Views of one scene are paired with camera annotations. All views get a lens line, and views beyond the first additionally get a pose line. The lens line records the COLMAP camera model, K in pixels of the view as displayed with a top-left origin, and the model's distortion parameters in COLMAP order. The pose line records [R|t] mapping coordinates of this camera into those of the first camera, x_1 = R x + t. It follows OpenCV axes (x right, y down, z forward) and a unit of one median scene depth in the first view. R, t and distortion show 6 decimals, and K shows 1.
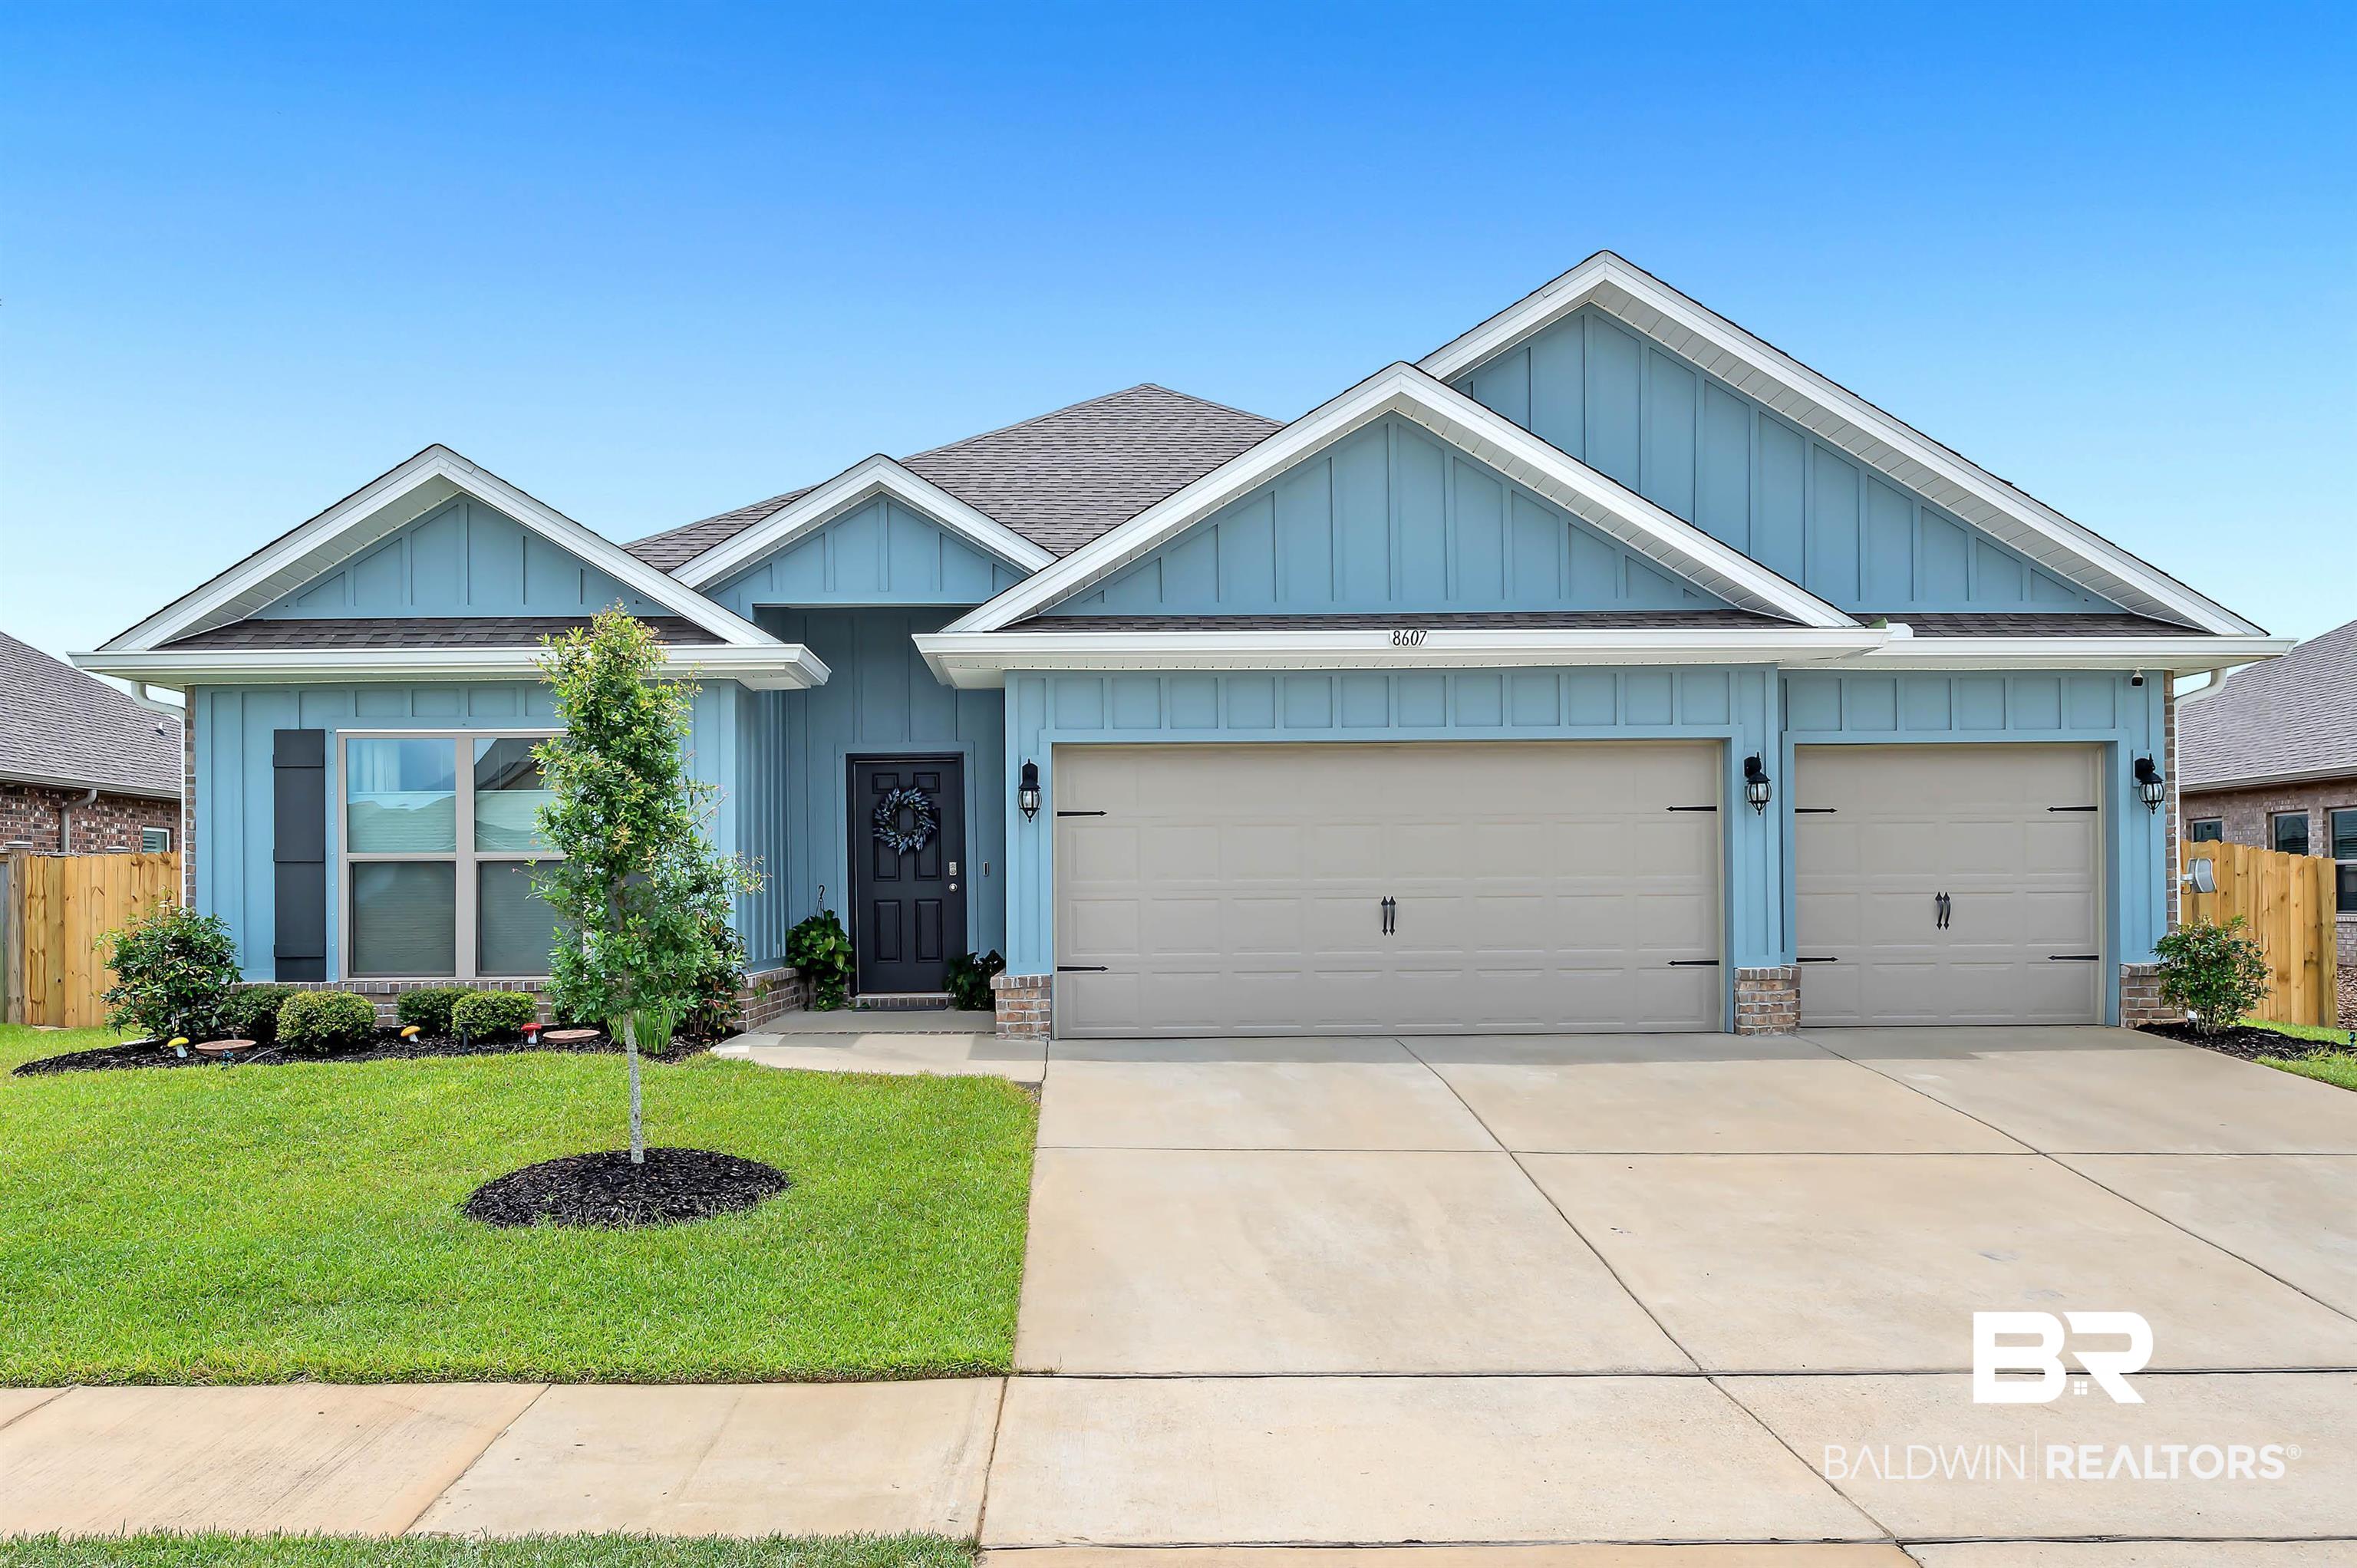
lens RADIAL K [[1888.9, 0, 1139.8], [0, 1888.9, 896.6], [0, 0, 1]] dist [-0.000565, -0.003905]
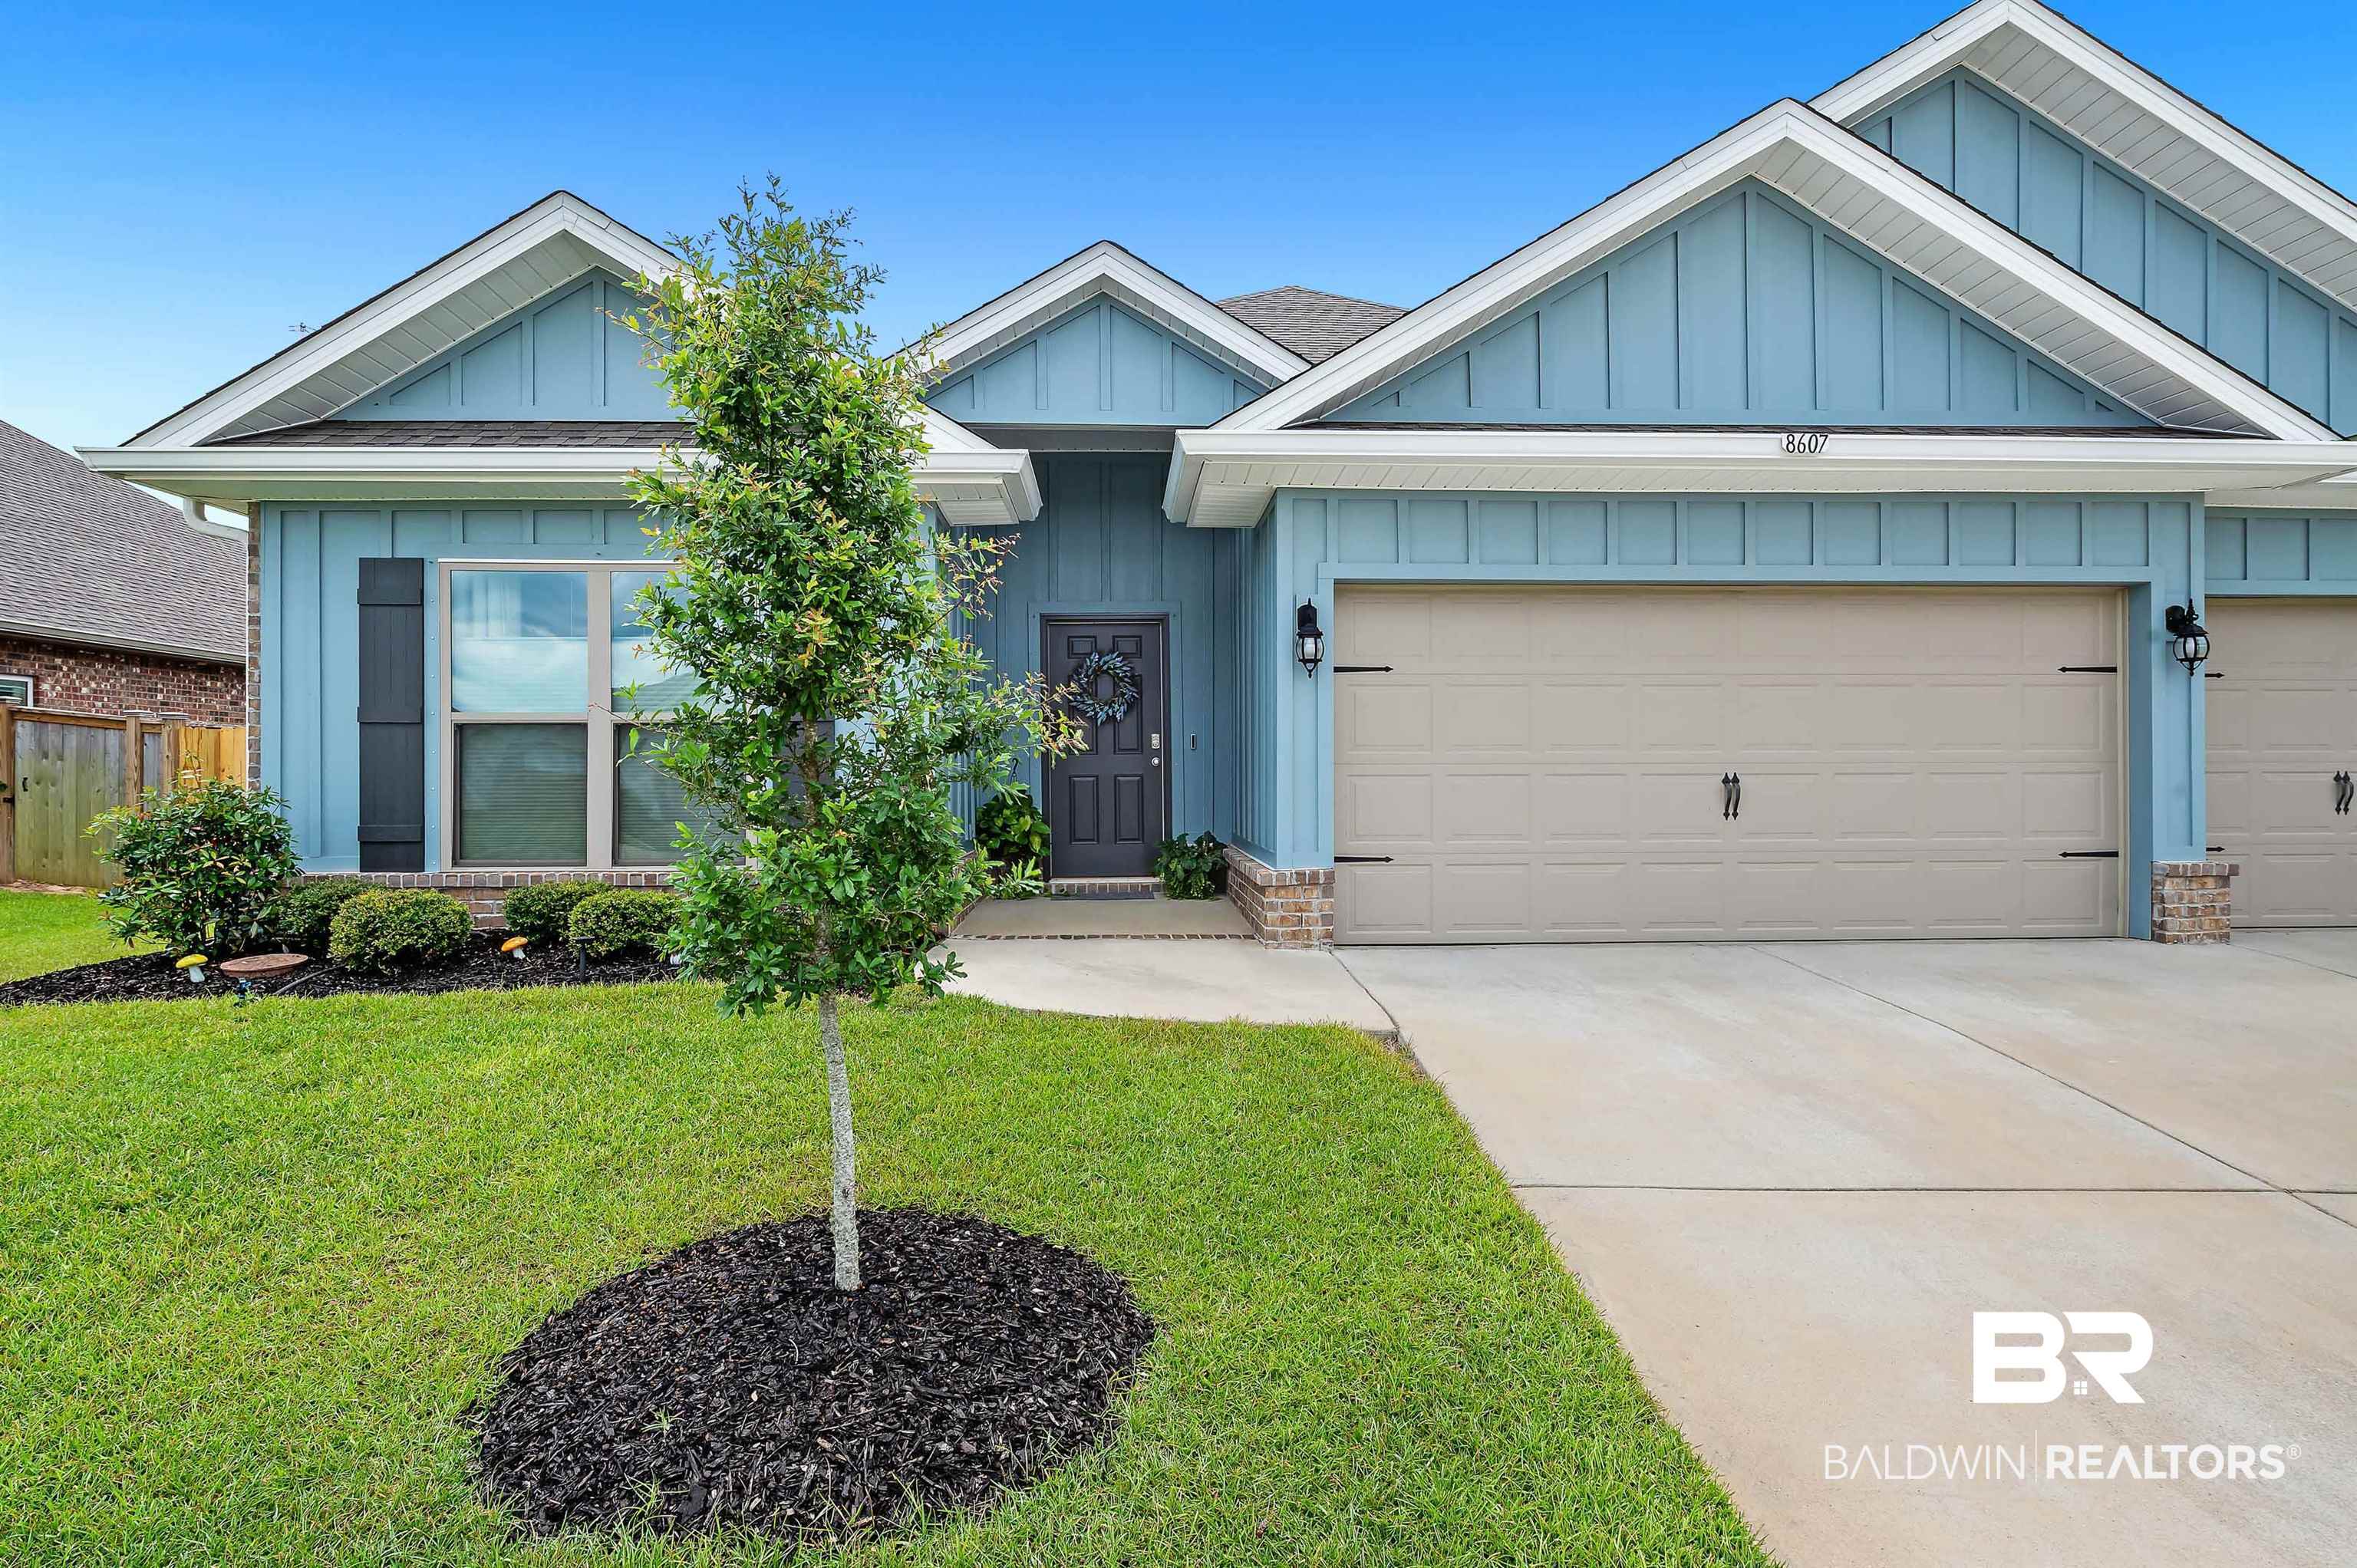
lens RADIAL K [[1325.0, 0, 1178.5], [0, 1325.0, 784.0], [0, 0, 1]] dist [-0.008112, 0.000171]
pose [[0.999640, 0.004831, 0.026375, -0.126938], [-0.004979, 0.999972, 0.005538, 0.002864], [-0.026347, -0.005668, 0.999637, 0.436778]]
